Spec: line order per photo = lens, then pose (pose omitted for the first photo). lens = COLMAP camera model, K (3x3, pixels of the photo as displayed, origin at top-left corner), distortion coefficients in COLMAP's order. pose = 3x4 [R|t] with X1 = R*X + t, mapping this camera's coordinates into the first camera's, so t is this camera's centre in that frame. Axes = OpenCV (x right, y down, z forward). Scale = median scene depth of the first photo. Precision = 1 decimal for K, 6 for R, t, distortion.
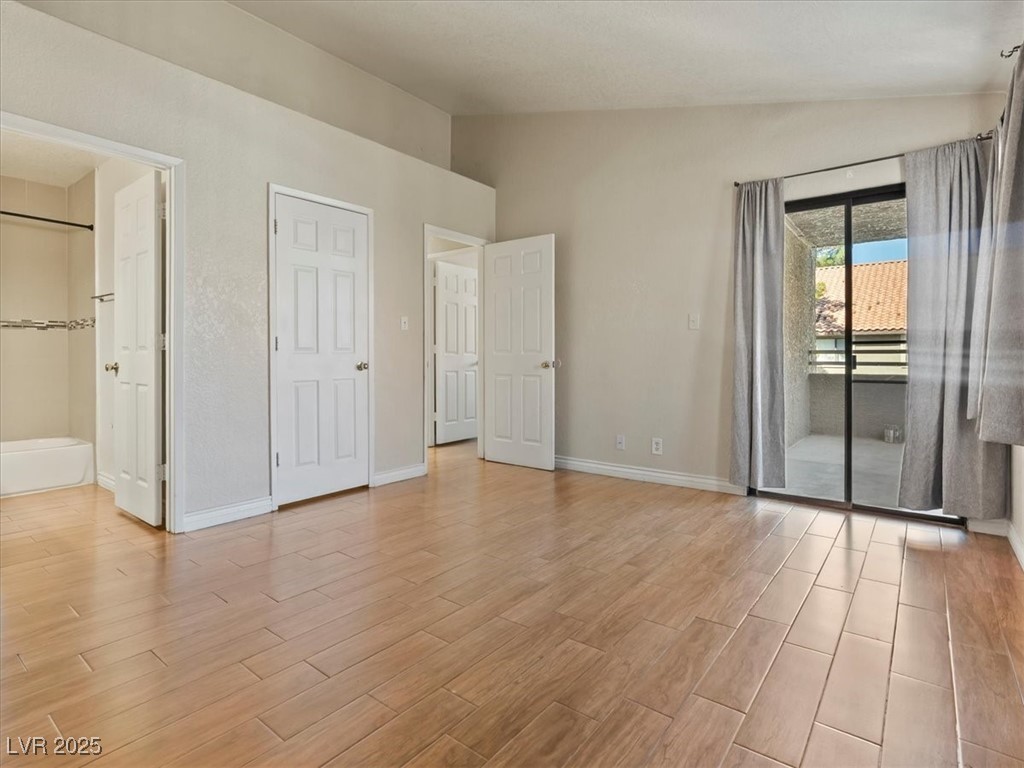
lens RADIAL K [[524.7, 0, 507.8], [0, 524.7, 381.3], [0, 0, 1]] dist [-0.013859, 0.006339]
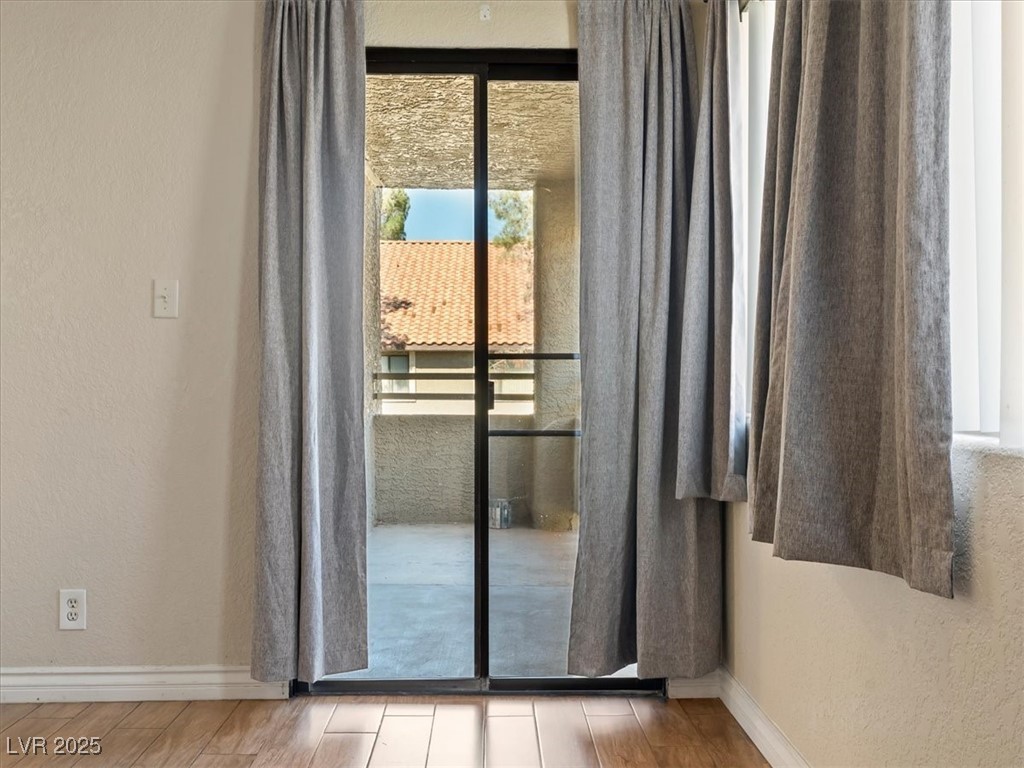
lens RADIAL K [[931.1, 0, 513.6], [0, 931.1, 366.4], [0, 0, 1]] dist [0.001205, -0.004235]
pose [[0.760786, 0.015697, 0.648813, 0.101253], [0.027197, 0.998058, -0.056037, -0.013241], [-0.648433, 0.060278, 0.758882, 0.306587]]
